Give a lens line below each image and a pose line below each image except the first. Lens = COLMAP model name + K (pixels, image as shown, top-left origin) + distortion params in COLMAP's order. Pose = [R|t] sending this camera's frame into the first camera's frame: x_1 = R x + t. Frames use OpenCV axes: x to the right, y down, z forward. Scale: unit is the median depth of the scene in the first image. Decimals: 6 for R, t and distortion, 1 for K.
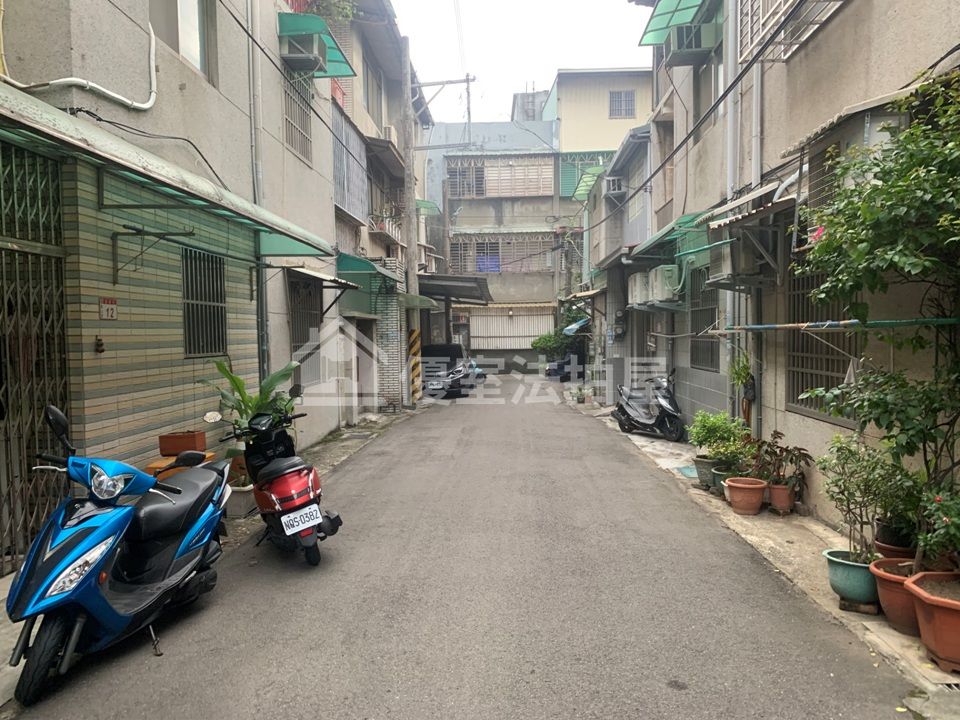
lens RADIAL K [[719.3, 0, 458.5], [0, 719.3, 371.7], [0, 0, 1]] dist [0.050956, -0.127373]
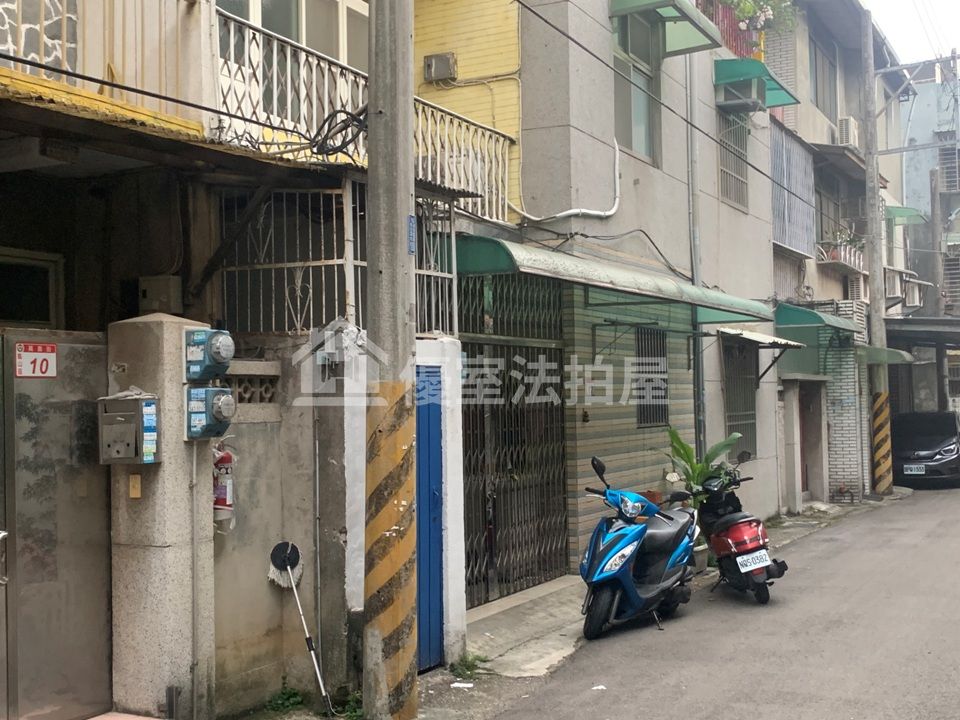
lens RADIAL K [[1221.1, 0, 485.1], [0, 1221.1, 372.4], [0, 0, 1]] dist [0.198578, -0.645863]
pose [[0.924416, -0.012095, -0.381193, 0.093276], [-0.013654, 0.997807, -0.064773, 0.016963], [0.381141, 0.065083, 0.922223, -0.641860]]
